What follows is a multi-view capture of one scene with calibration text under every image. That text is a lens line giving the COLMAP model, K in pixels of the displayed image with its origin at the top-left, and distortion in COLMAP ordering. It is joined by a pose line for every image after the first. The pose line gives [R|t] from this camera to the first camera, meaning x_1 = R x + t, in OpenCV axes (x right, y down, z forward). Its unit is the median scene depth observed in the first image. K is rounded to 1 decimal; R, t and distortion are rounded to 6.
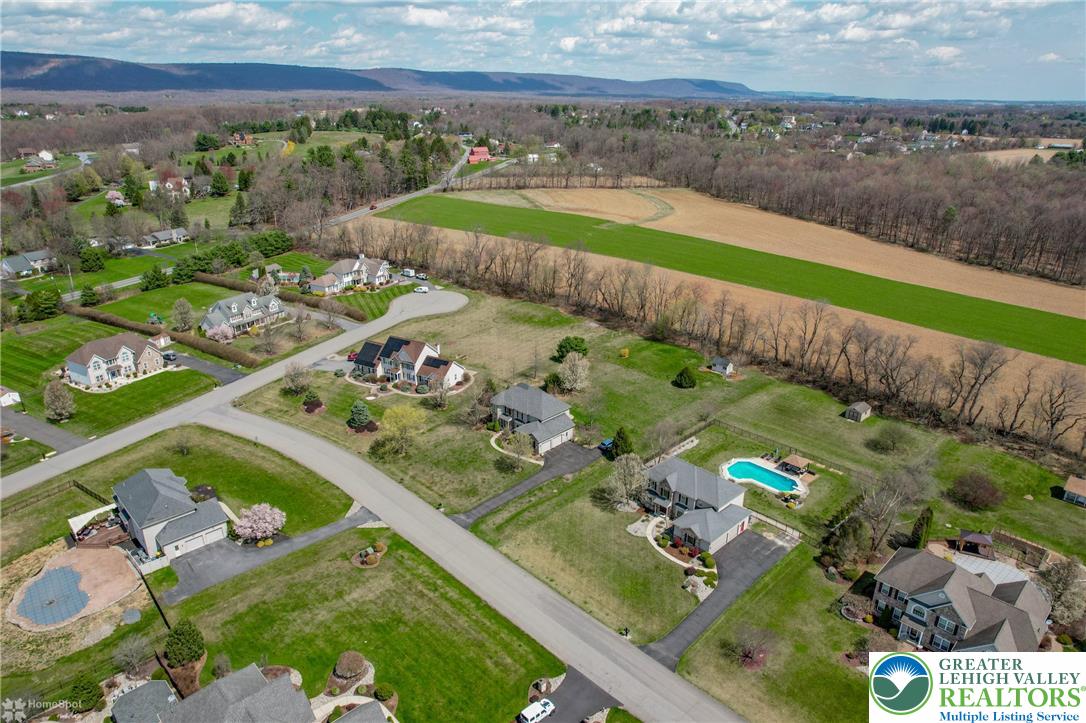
lens RADIAL K [[693.3, 0, 544.0], [0, 693.3, 362.9], [0, 0, 1]] dist [-0.053917, 0.026166]
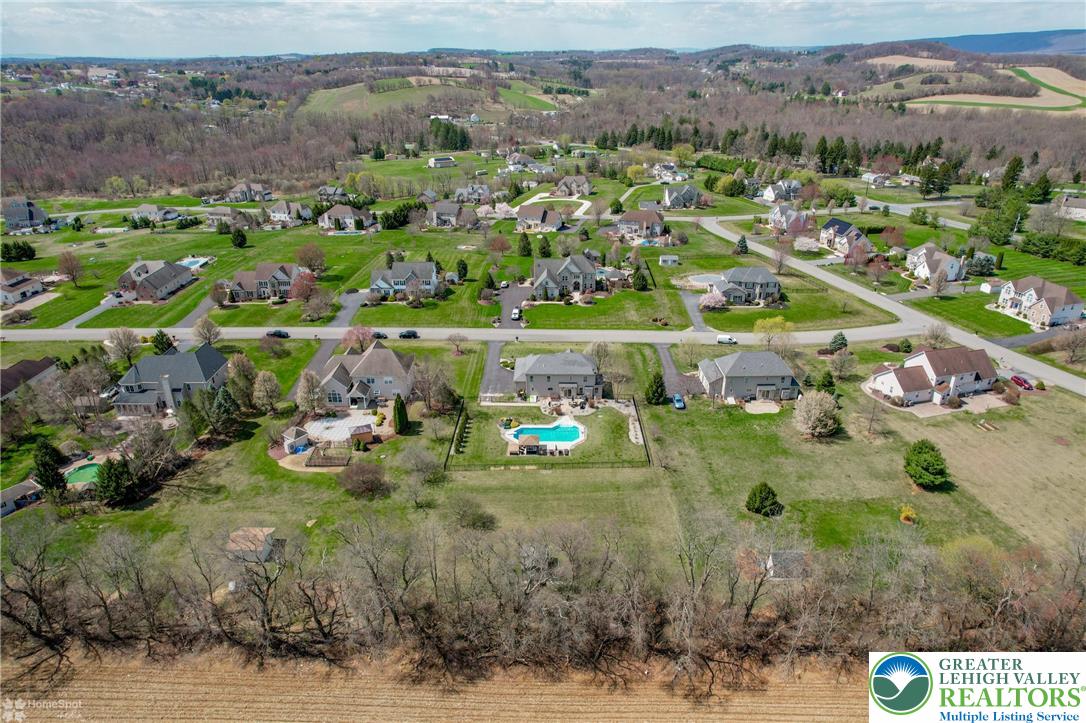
lens RADIAL K [[693.3, 0, 542.7], [0, 693.3, 360.2], [0, 0, 1]] dist [-0.053917, 0.026166]
pose [[-0.700865, 0.288517, -0.652339, 1.085663], [-0.262856, 0.745714, 0.612224, -0.620840], [0.663095, 0.600557, -0.446806, 1.560681]]
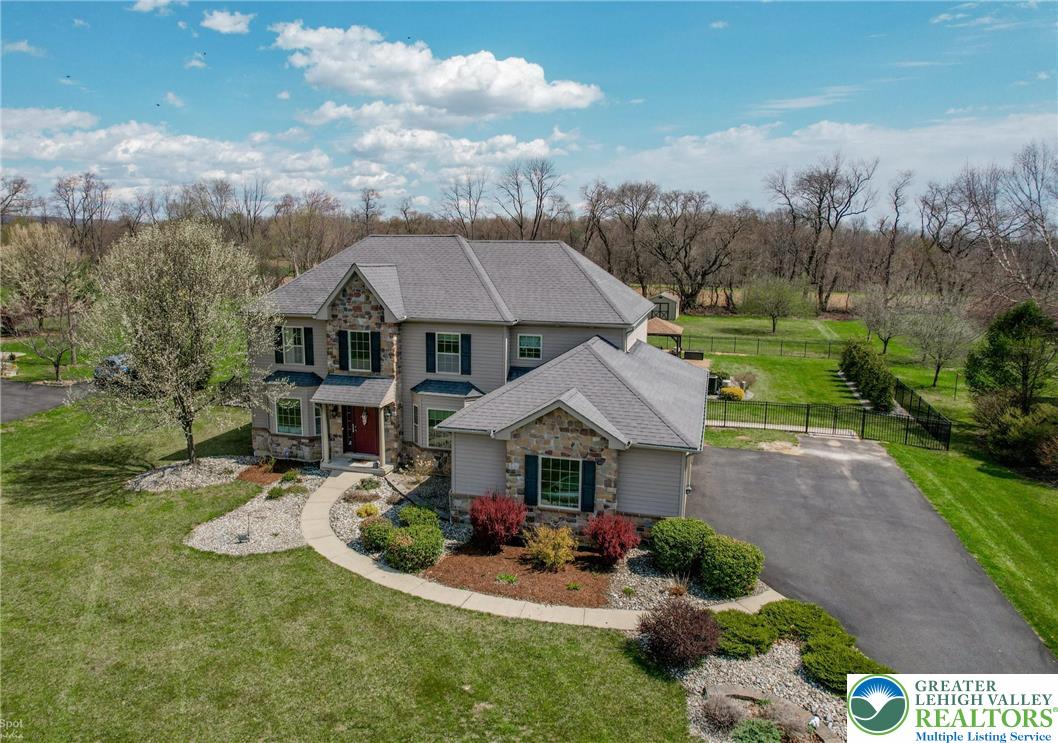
lens RADIAL K [[708.3, 0, 498.4], [0, 708.3, 381.3], [0, 0, 1]] dist [-0.055012, 0.032381]
pose [[0.871697, -0.092642, 0.481208, 0.104855], [0.180054, 0.973832, -0.138681, 0.236061], [-0.455768, 0.207532, 0.865567, 0.786378]]
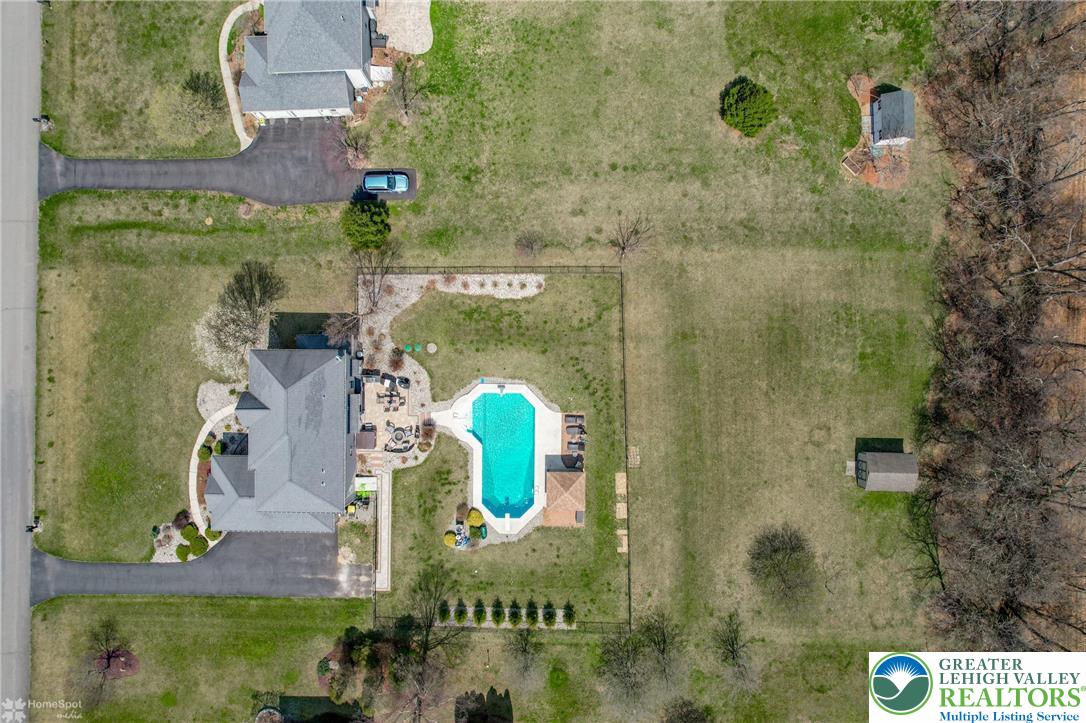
lens RADIAL K [[693.3, 0, 545.8], [0, 693.3, 362.6], [0, 0, 1]] dist [-0.053917, 0.026166]
pose [[0.718768, 0.695248, 0.001439, 0.323596], [-0.259645, 0.266507, 0.928202, -0.414461], [0.644947, -0.667536, 0.372075, 0.968336]]
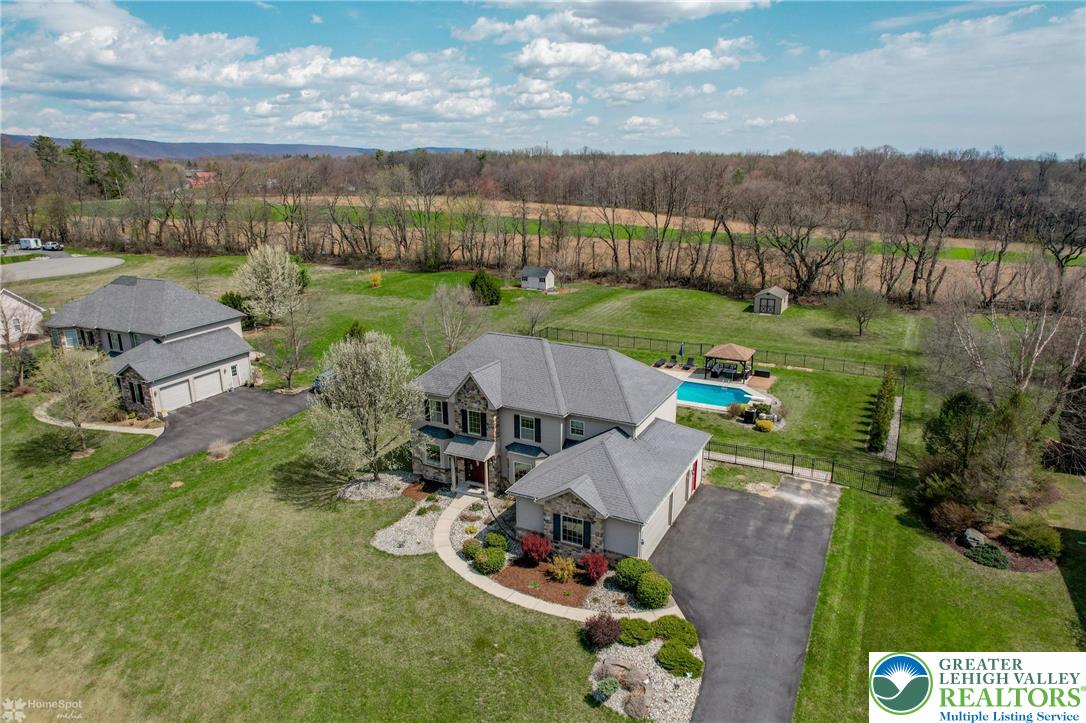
lens RADIAL K [[693.3, 0, 546.5], [0, 693.3, 361.6], [0, 0, 1]] dist [-0.053917, 0.026166]
pose [[0.945022, -0.101538, 0.310842, 0.103293], [0.130595, 0.988664, -0.074083, 0.188411], [-0.299796, 0.110605, 0.947570, 0.649754]]
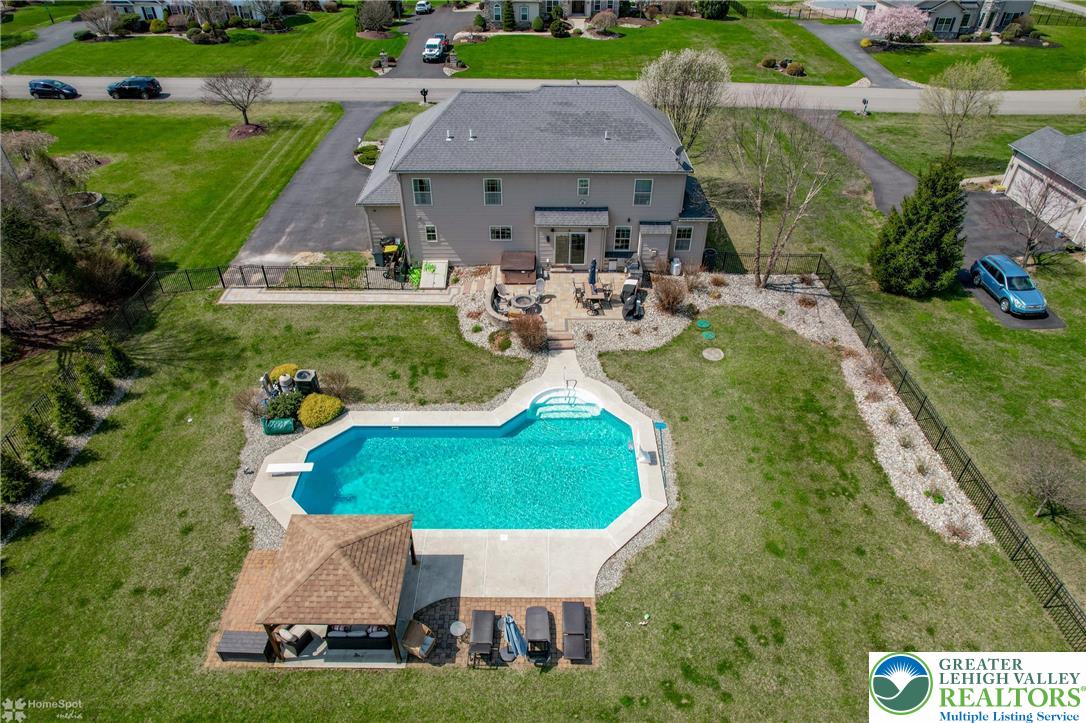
lens RADIAL K [[693.3, 0, 545.2], [0, 693.3, 367.3], [0, 0, 1]] dist [-0.053917, 0.026166]
pose [[-0.682592, 0.438708, -0.584468, 0.457660], [-0.277205, 0.584564, 0.762524, -0.016254], [0.676184, 0.682510, -0.277407, 1.175573]]
